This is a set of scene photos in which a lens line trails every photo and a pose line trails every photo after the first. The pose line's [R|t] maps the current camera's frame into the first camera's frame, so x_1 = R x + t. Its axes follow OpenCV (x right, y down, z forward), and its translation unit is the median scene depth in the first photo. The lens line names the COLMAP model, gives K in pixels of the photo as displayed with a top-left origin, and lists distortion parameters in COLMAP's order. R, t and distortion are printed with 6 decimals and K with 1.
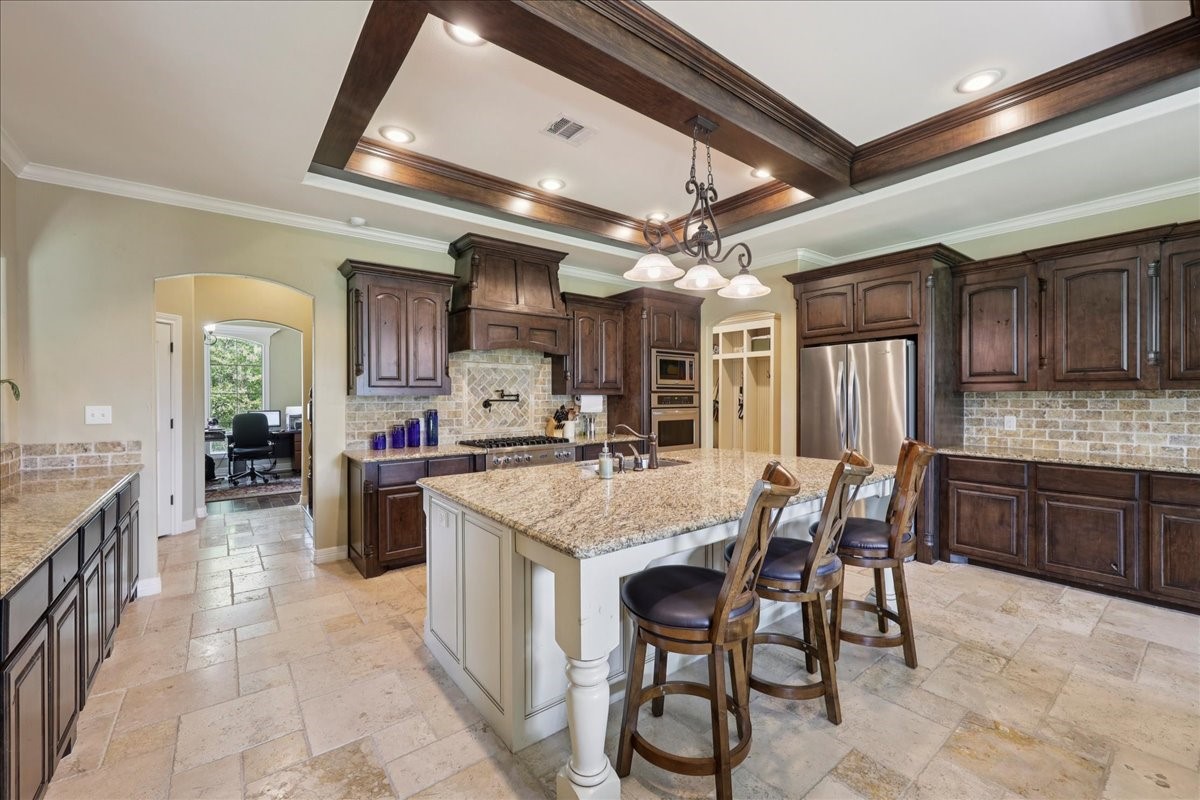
lens RADIAL K [[487.0, 0, 599.6], [0, 487.0, 398.8], [0, 0, 1]] dist [-0.001630, 0.000322]
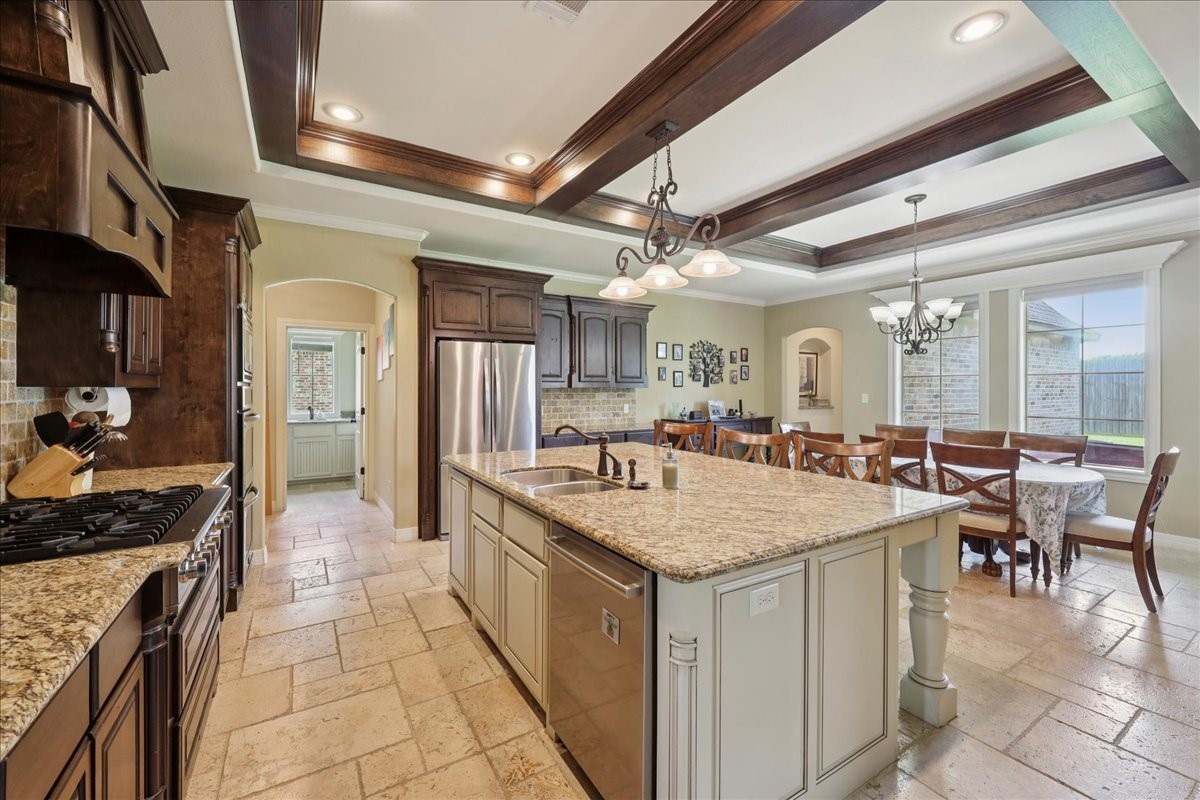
lens RADIAL K [[487.0, 0, 599.2], [0, 487.0, 387.9], [0, 0, 1]] dist [-0.001630, 0.000322]
pose [[0.103571, 0.008286, 0.994588, -0.574397], [0.005514, 0.999945, -0.008905, -0.001916], [-0.994607, 0.006407, 0.103519, 0.708132]]
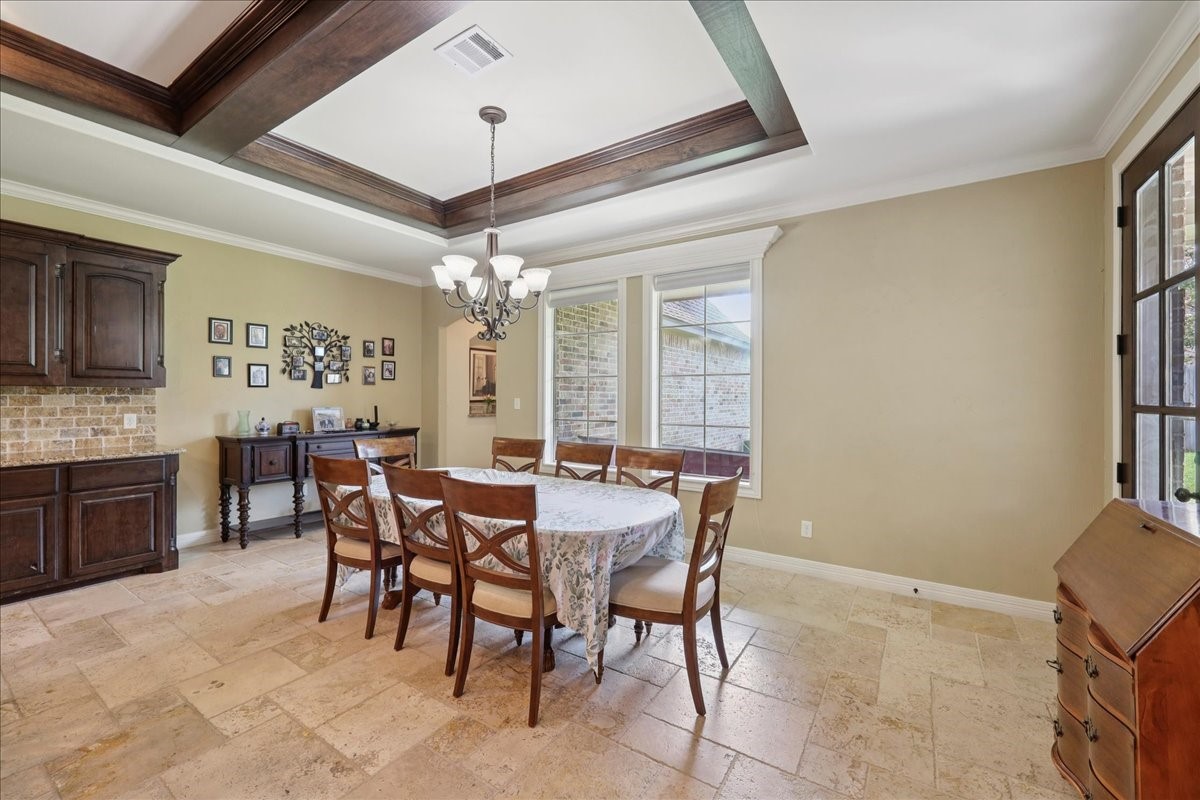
lens RADIAL K [[487.0, 0, 601.7], [0, 487.0, 394.8], [0, 0, 1]] dist [-0.001630, 0.000322]
pose [[-0.322259, 0.005581, 0.946635, -0.184840], [0.002130, 0.999984, -0.005170, 0.006835], [-0.946649, 0.000350, -0.322266, 0.192685]]
